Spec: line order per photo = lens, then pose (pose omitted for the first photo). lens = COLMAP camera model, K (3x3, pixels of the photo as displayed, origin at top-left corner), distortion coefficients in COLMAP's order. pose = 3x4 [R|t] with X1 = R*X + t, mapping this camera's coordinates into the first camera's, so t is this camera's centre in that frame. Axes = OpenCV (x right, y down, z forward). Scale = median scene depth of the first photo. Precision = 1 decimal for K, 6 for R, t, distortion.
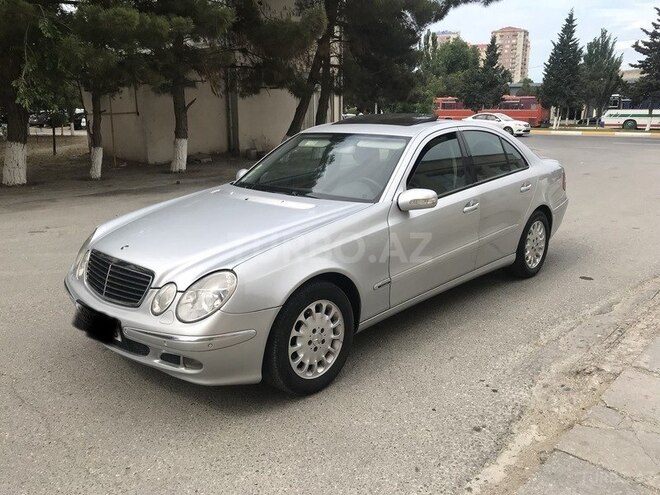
lens RADIAL K [[559.4, 0, 330.0], [0, 559.4, 247.5], [0, 0, 1]] dist [0.007106, 0.007857]
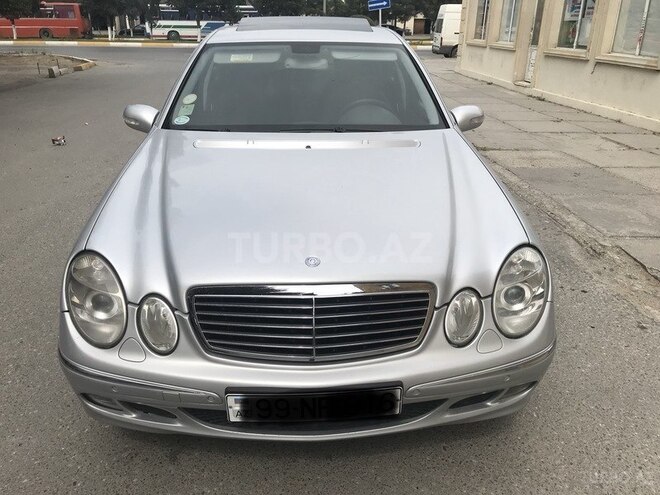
lens RADIAL K [[545.7, 0, 330.0], [0, 545.7, 247.5], [0, 0, 1]] dist [0.003280, 0.003085]
pose [[0.680501, -0.265531, 0.682944, -0.074934], [0.158343, 0.963298, 0.216757, -0.013059], [-0.715434, -0.039364, 0.697570, 0.065147]]
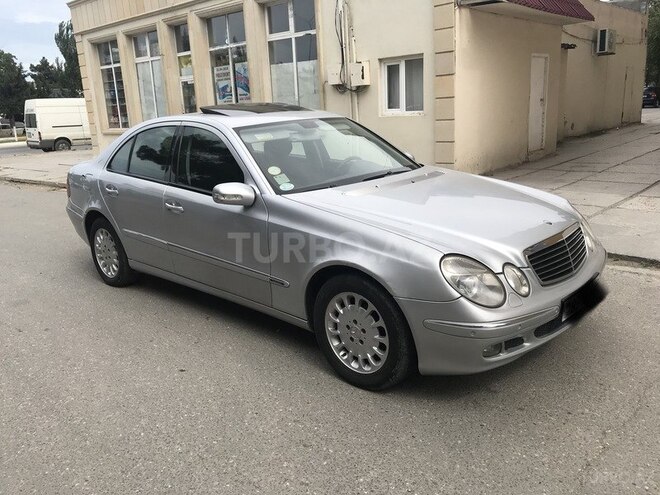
lens RADIAL K [[559.4, 0, 330.0], [0, 559.4, 247.5], [0, 0, 1]] dist [0.007106, 0.007857]
pose [[-0.035021, -0.239872, 0.970173, -0.121721], [0.284480, 0.928215, 0.239767, -0.026945], [-0.958042, 0.284391, 0.035732, 0.123198]]
